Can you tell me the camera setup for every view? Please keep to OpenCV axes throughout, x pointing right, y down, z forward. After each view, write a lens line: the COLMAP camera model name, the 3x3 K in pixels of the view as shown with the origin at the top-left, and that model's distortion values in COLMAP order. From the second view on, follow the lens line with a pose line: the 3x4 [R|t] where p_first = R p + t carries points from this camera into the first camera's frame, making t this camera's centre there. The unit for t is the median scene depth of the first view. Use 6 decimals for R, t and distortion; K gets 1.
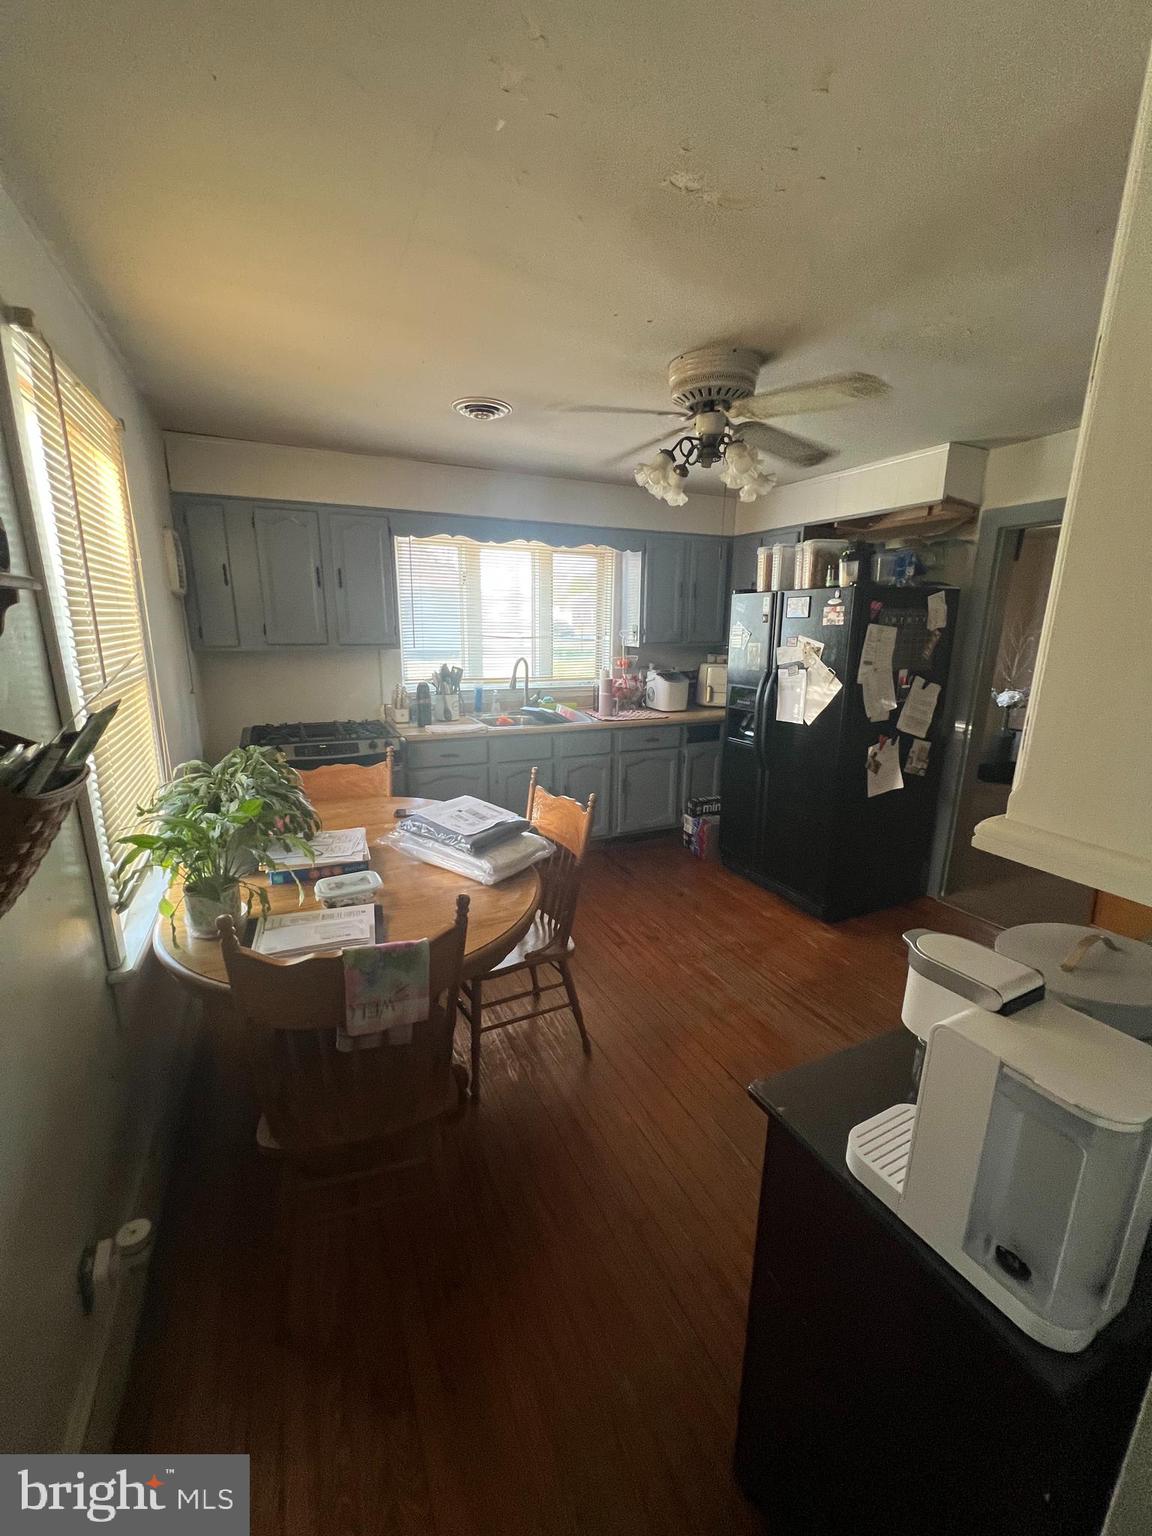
lens RADIAL K [[611.8, 0, 576.0], [0, 611.8, 768.0], [0, 0, 1]] dist [-0.000493, -0.000085]
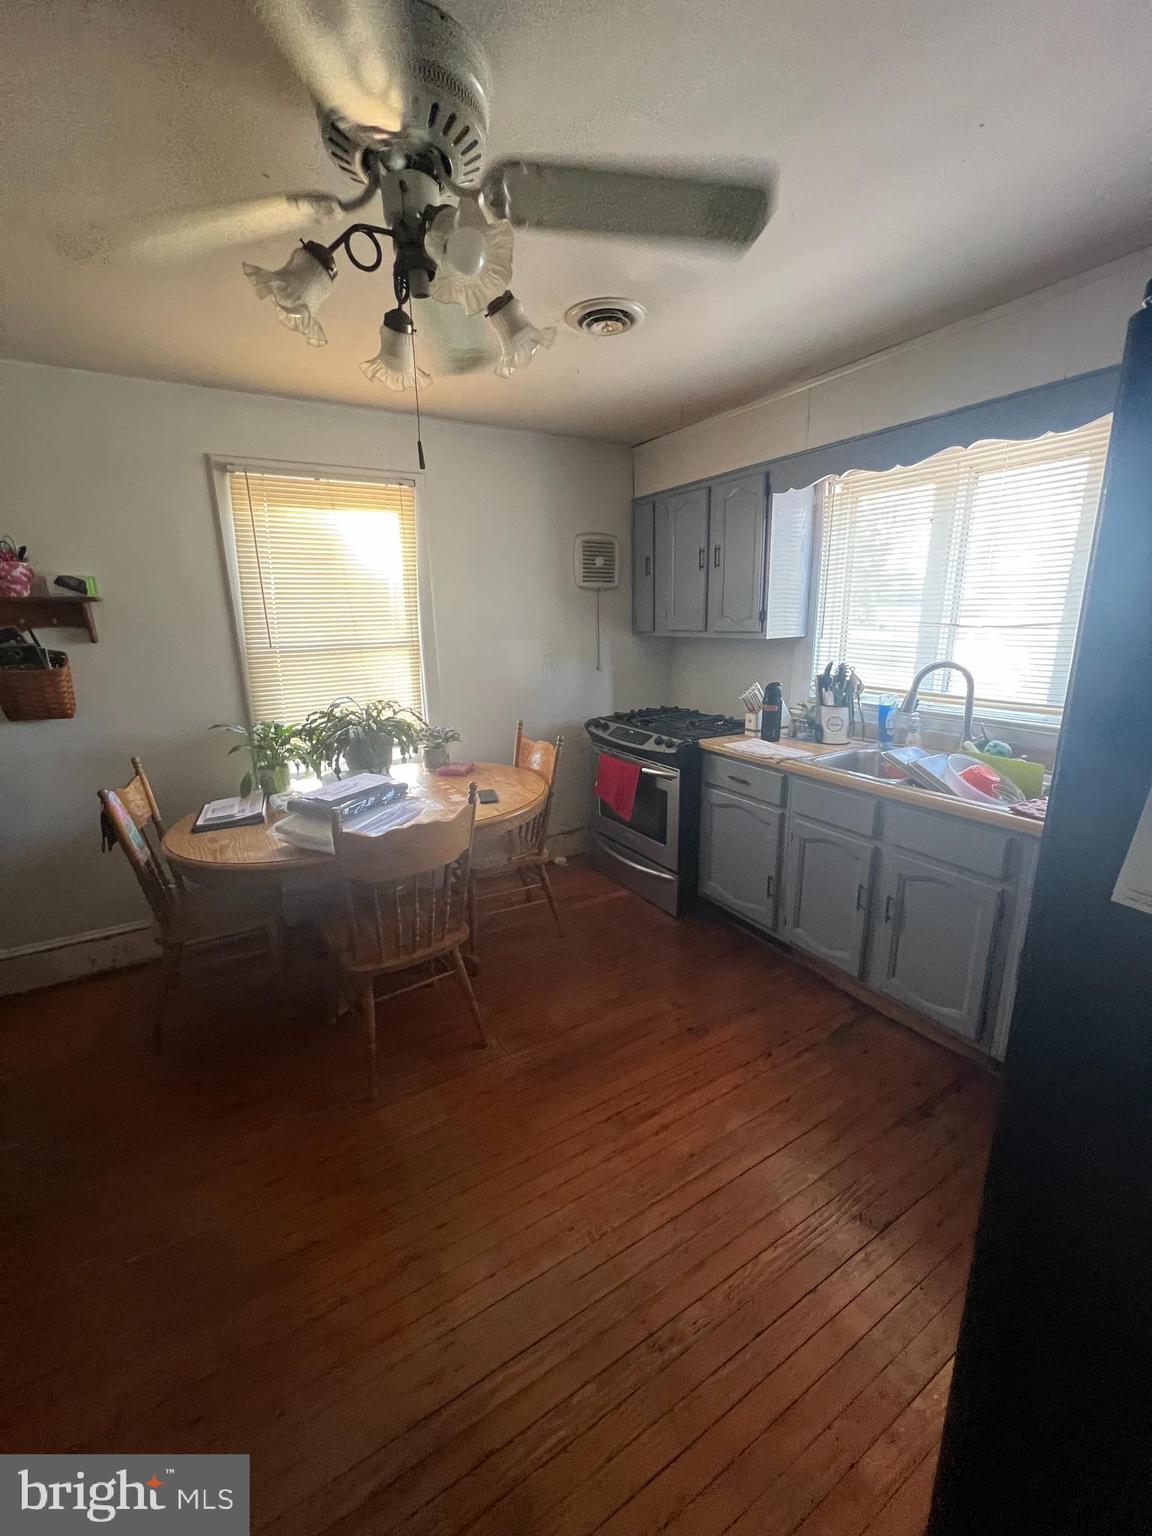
lens RADIAL K [[611.8, 0, 576.0], [0, 611.8, 768.0], [0, 0, 1]] dist [-0.000493, -0.000085]
pose [[0.089628, 0.229588, -0.969152, 0.508603], [-0.206293, 0.956246, 0.207452, -0.150578], [0.974377, 0.181335, 0.133068, 0.699938]]
